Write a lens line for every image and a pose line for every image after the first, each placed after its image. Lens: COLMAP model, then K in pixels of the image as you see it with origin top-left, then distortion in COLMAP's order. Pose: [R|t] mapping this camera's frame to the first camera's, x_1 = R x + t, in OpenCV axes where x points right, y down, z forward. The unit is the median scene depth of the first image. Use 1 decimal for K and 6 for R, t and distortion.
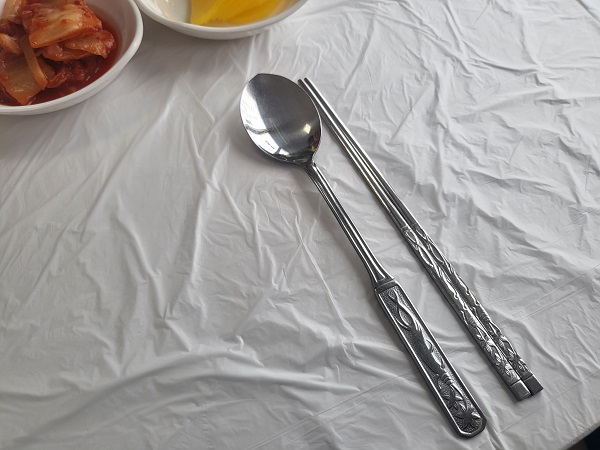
lens RADIAL K [[465.0, 0, 300.0], [0, 465.0, 225.0], [0, 0, 1]] dist [-0.049610, 0.072485]
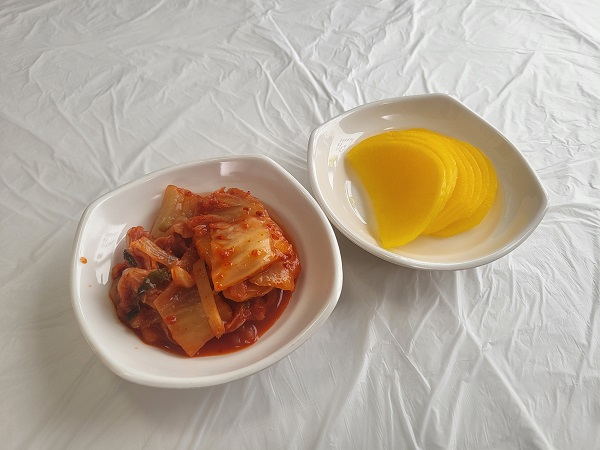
lens RADIAL K [[465.0, 0, 300.0], [0, 465.0, 225.0], [0, 0, 1]] dist [-0.049610, 0.072485]
pose [[0.996411, 0.076554, -0.036113, -0.392634], [-0.079794, 0.991882, -0.099009, -0.400793], [0.028240, 0.101535, 0.994431, 0.205625]]
